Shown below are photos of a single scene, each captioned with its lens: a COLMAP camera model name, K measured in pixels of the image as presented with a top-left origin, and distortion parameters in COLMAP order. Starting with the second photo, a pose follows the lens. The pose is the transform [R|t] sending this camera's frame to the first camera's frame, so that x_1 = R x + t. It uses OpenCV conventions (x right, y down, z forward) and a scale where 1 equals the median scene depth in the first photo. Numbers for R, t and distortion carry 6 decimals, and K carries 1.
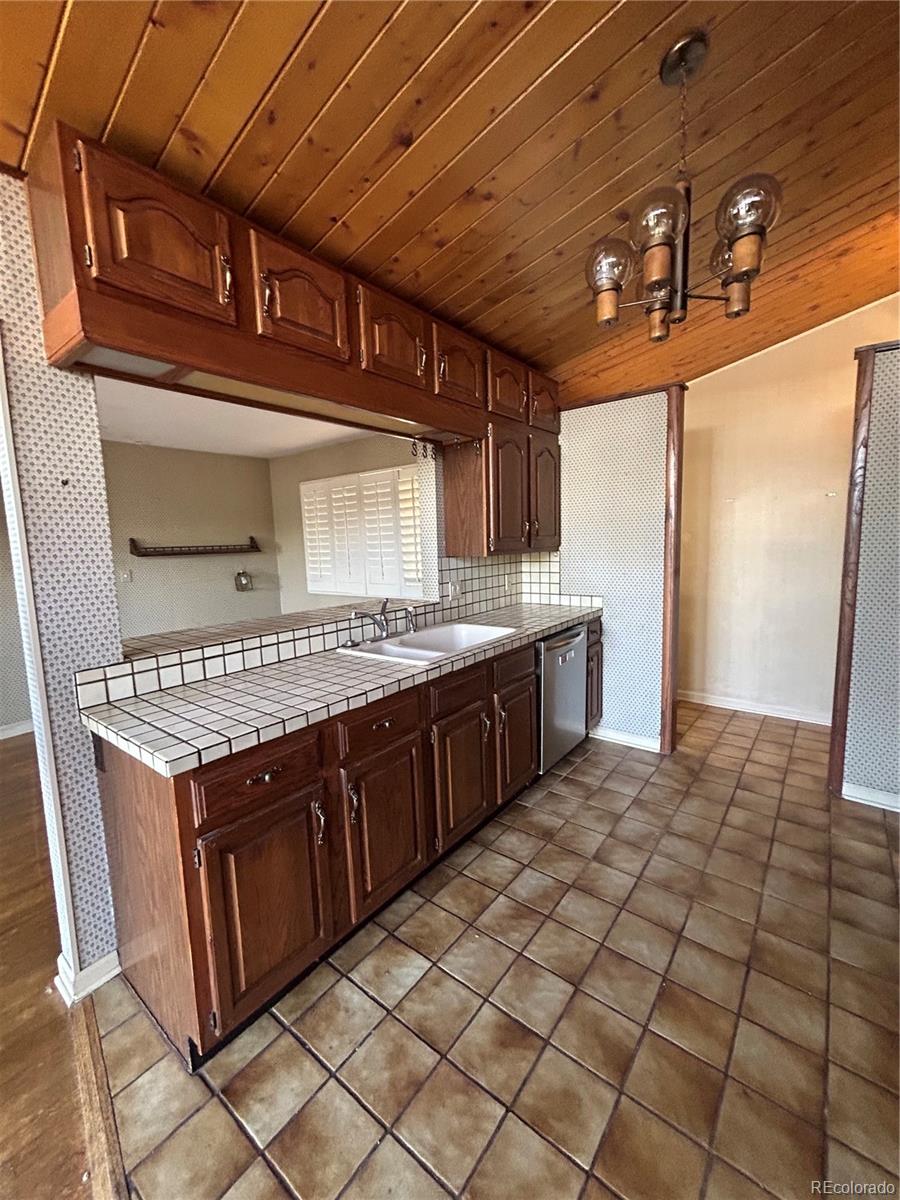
lens RADIAL K [[486.7, 0, 450.9], [0, 486.7, 598.5], [0, 0, 1]] dist [0.002516, 0.000335]
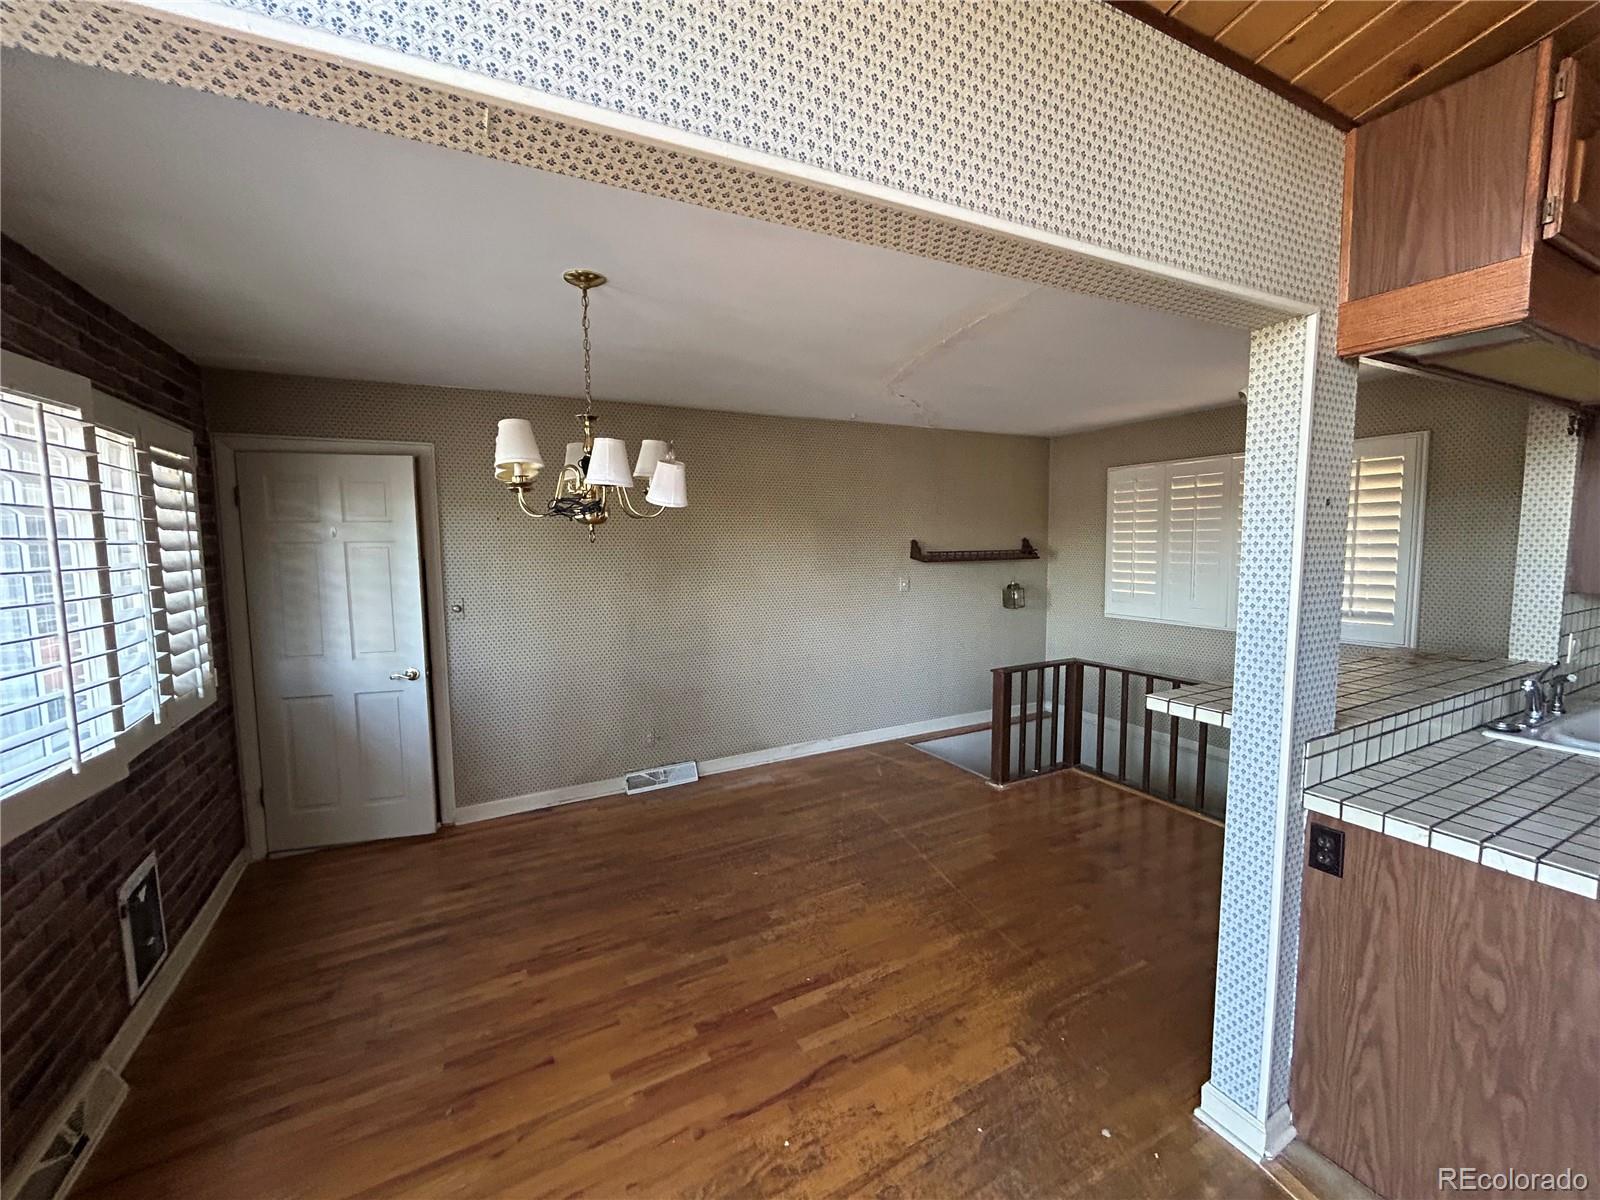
lens RADIAL K [[649.0, 0, 796.8], [0, 649.0, 597.9], [0, 0, 1]] dist [0.002516, 0.000335]
pose [[0.910261, 0.060601, -0.409576, -0.328563], [-0.067527, 0.997714, -0.002451, -0.006442], [0.408491, 0.029889, 0.912273, -0.089271]]
